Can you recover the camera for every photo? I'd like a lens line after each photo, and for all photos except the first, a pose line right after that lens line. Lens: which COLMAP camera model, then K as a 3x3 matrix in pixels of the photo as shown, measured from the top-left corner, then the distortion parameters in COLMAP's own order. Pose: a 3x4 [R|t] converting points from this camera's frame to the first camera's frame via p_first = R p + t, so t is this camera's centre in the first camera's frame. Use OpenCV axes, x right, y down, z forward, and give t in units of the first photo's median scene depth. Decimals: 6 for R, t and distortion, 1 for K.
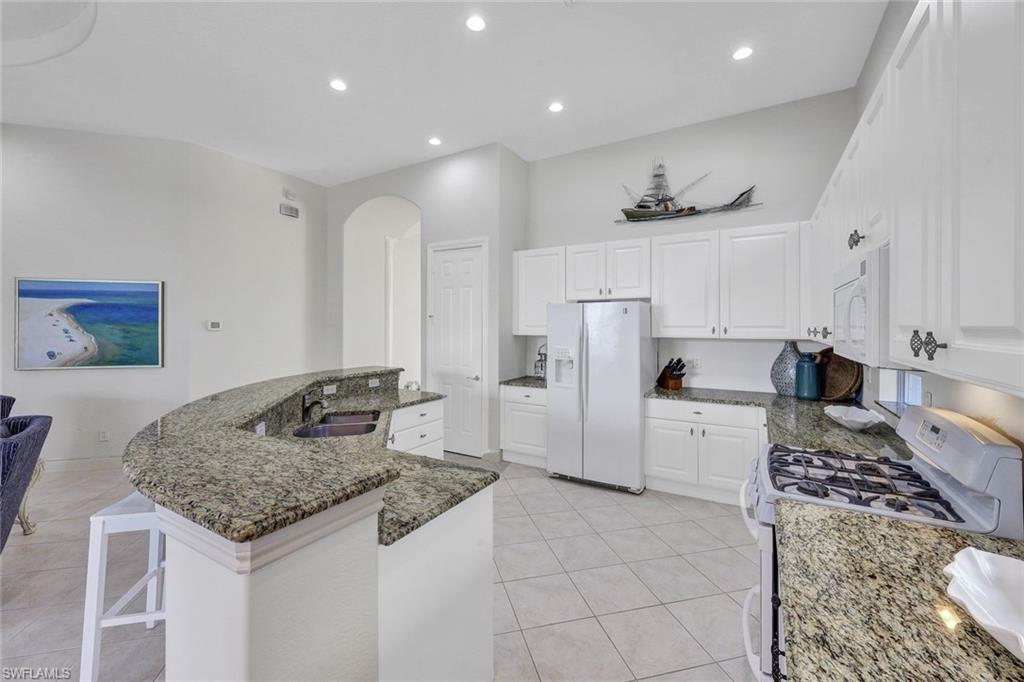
lens RADIAL K [[417.4, 0, 521.7], [0, 417.4, 325.3], [0, 0, 1]] dist [-0.002527, -0.000074]
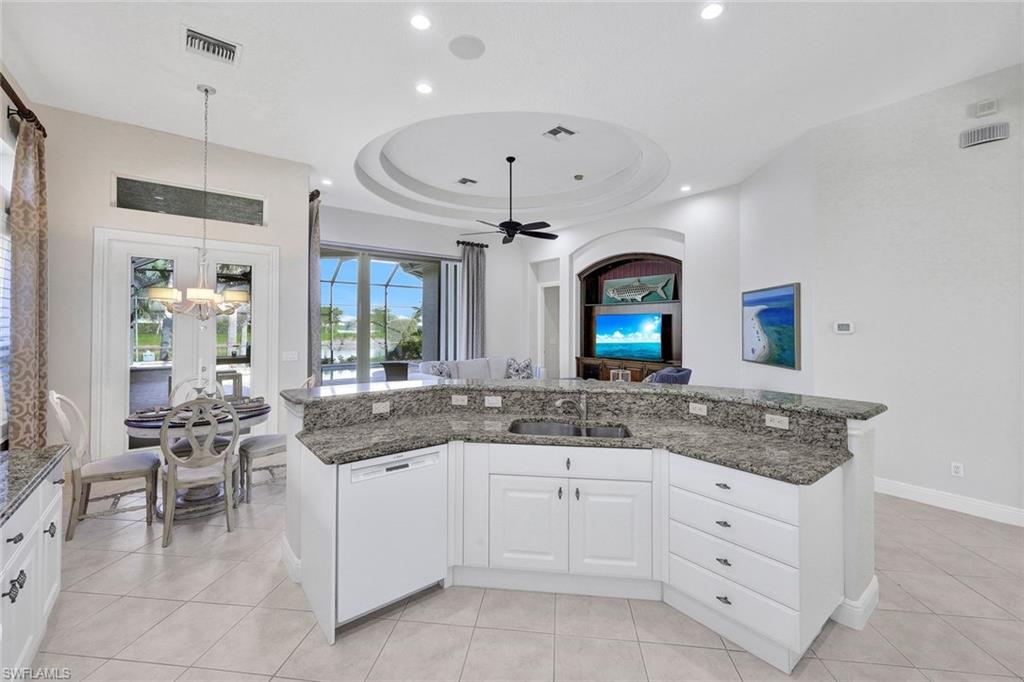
lens RADIAL K [[417.4, 0, 502.0], [0, 417.4, 324.2], [0, 0, 1]] dist [-0.002527, -0.000074]
pose [[-0.379724, -0.007457, -0.925070, 0.319400], [-0.002159, 0.999972, -0.007174, 0.001135], [0.925098, -0.000727, -0.379729, 0.757138]]
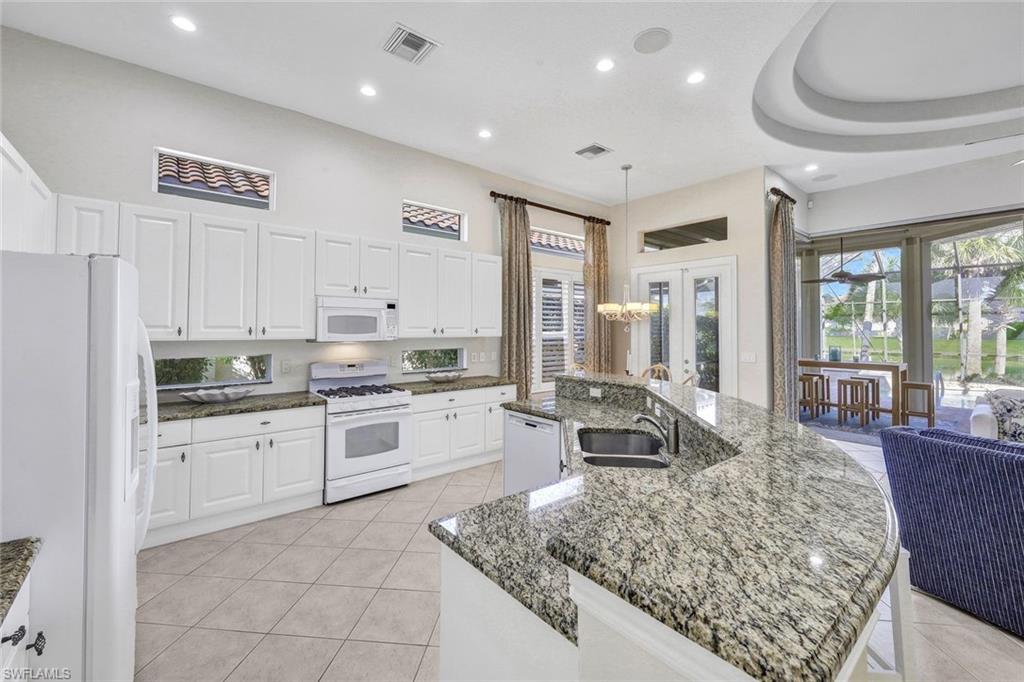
lens RADIAL K [[417.4, 0, 509.7], [0, 417.4, 320.5], [0, 0, 1]] dist [-0.002527, -0.000074]
pose [[-0.932614, 0.001296, 0.360873, -0.328611], [-0.006237, 0.999786, -0.019710, 0.003817], [-0.360821, -0.020633, -0.932407, 1.146038]]
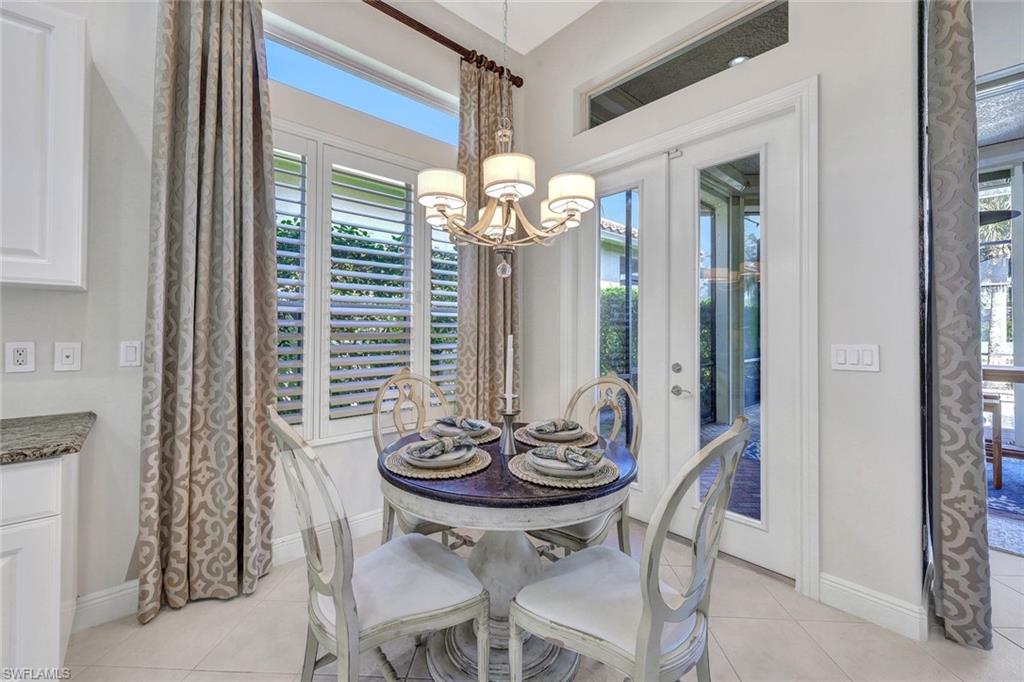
lens RADIAL K [[417.4, 0, 510.7], [0, 417.4, 325.1], [0, 0, 1]] dist [-0.002527, -0.000074]
pose [[-0.954824, -0.007134, 0.297085, -0.328079], [-0.010630, 0.999892, -0.010153, 0.058812], [-0.296980, -0.012852, -0.954797, 0.282007]]
